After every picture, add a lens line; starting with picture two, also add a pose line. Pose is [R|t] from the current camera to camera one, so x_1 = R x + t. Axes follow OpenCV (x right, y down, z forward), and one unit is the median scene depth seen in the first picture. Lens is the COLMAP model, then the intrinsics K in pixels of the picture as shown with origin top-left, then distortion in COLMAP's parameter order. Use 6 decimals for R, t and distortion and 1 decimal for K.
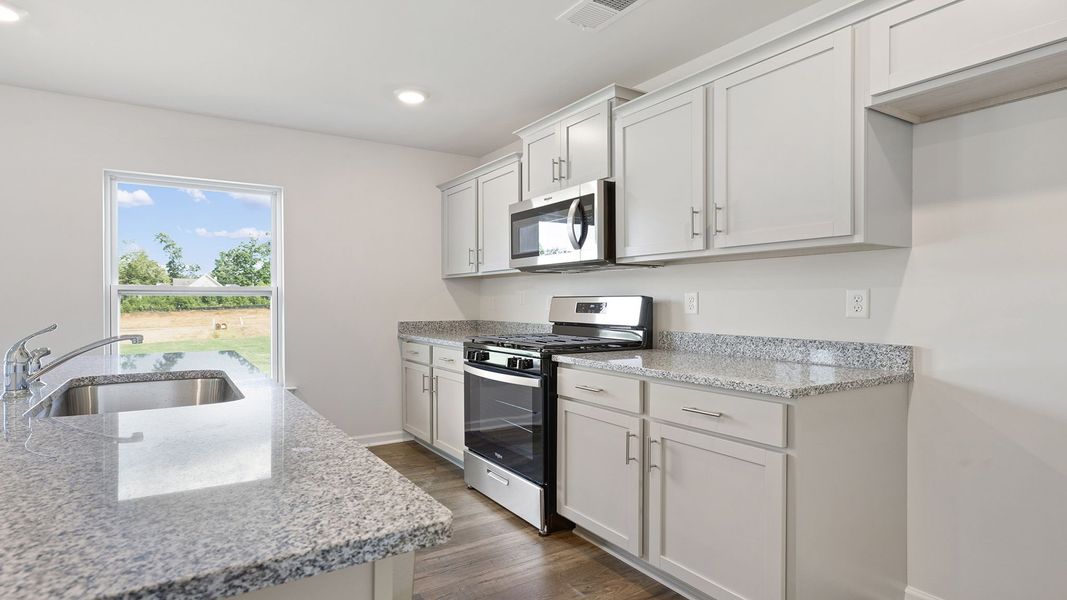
lens RADIAL K [[563.1, 0, 534.3], [0, 563.1, 322.4], [0, 0, 1]] dist [-0.002407, -0.000149]
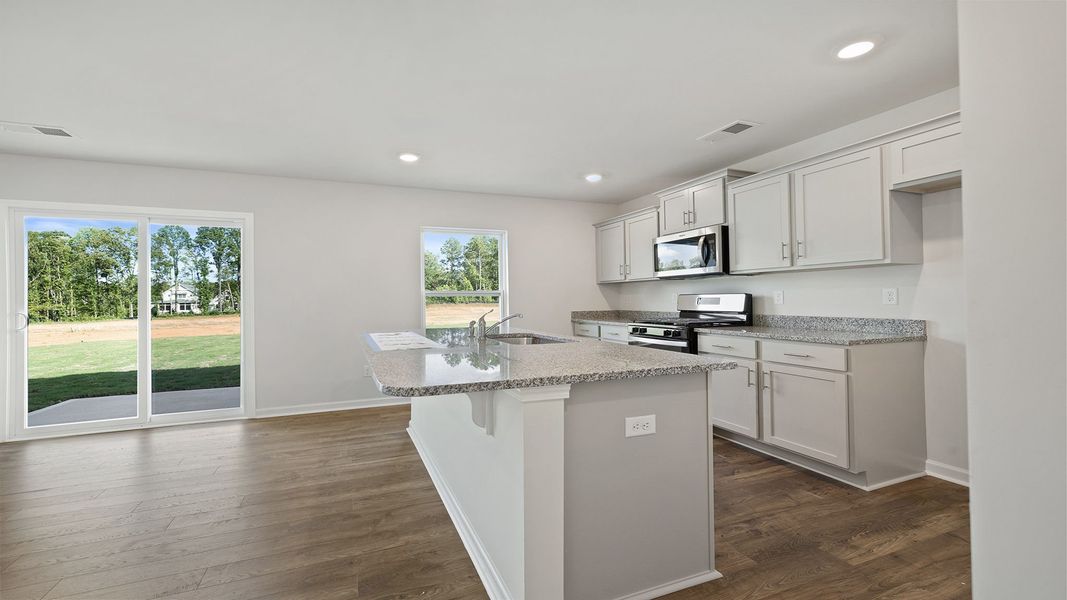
lens RADIAL K [[445.9, 0, 533.5], [0, 445.9, 300.0], [0, 0, 1]] dist [0.001358, 0.000229]
pose [[0.983581, -0.009912, -0.180197, -0.192464], [0.003737, 0.999395, -0.034578, 0.015786], [0.180430, 0.033337, 0.983023, -0.410142]]
